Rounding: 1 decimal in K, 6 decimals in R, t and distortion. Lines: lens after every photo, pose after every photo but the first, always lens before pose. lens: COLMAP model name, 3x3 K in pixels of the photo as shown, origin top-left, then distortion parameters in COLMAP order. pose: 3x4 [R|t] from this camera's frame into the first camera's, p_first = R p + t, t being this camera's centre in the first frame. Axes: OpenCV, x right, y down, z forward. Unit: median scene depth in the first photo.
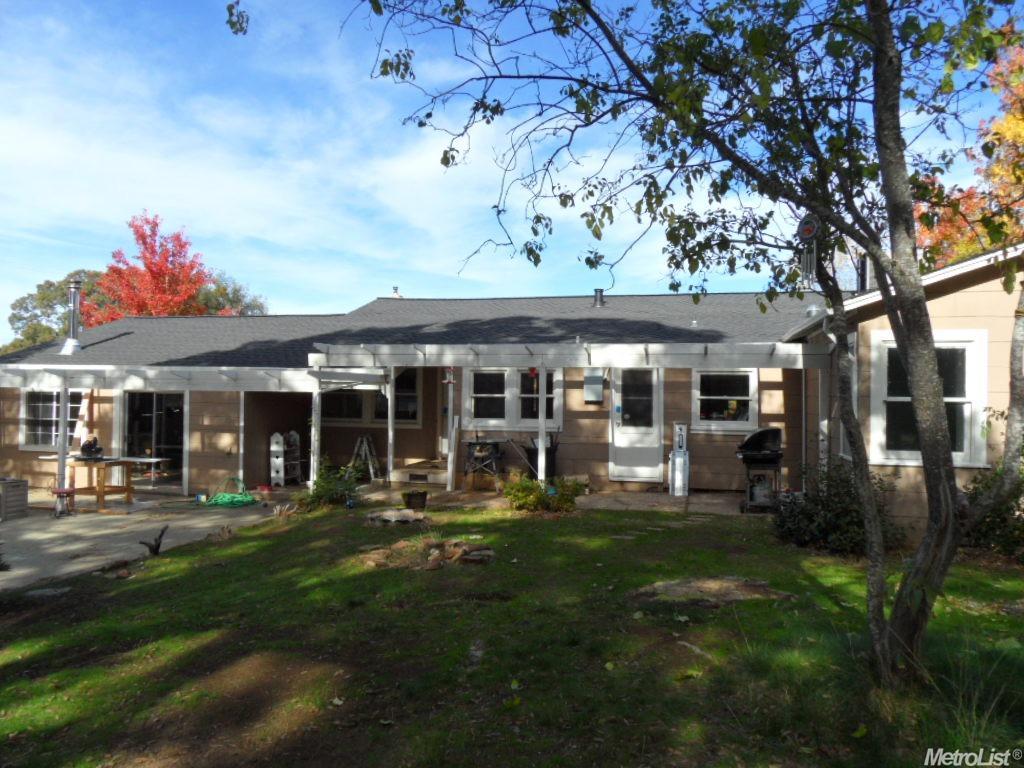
lens RADIAL K [[763.5, 0, 512.8], [0, 763.5, 386.1], [0, 0, 1]] dist [0.005682, 0.002543]
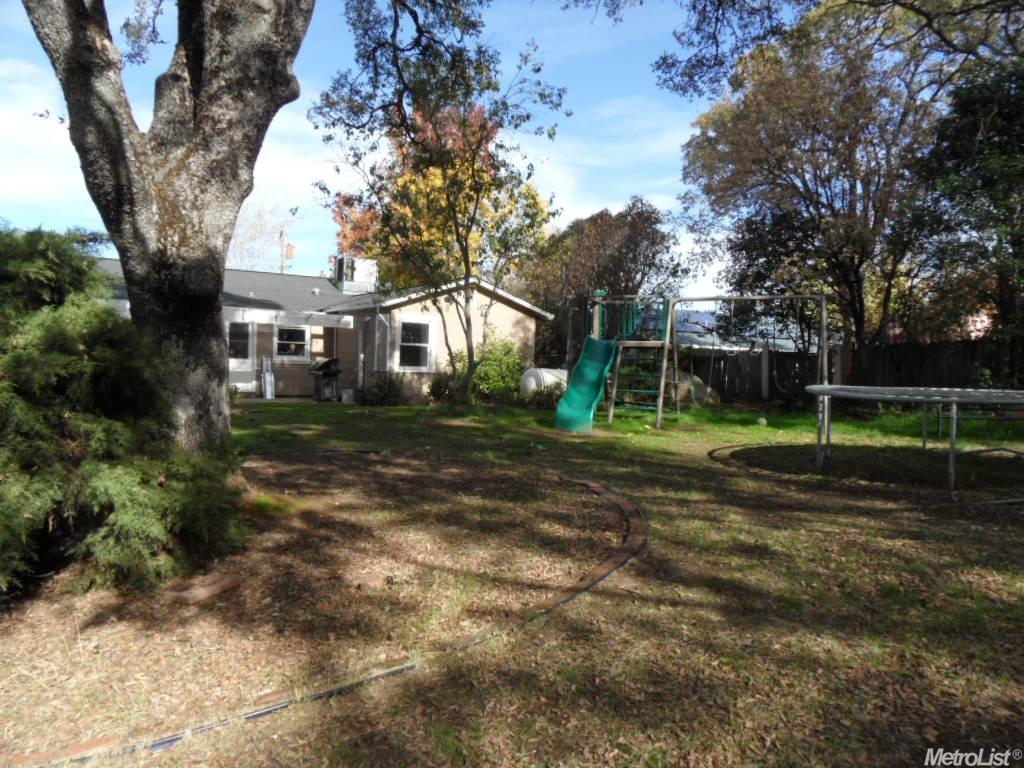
lens RADIAL K [[763.5, 0, 512.2], [0, 763.5, 382.5], [0, 0, 1]] dist [0.005682, 0.002543]
pose [[0.702182, -0.008741, 0.711944, -0.601106], [-0.032496, 0.998489, 0.044310, 0.012955], [-0.711256, -0.054250, 0.700837, -0.566797]]
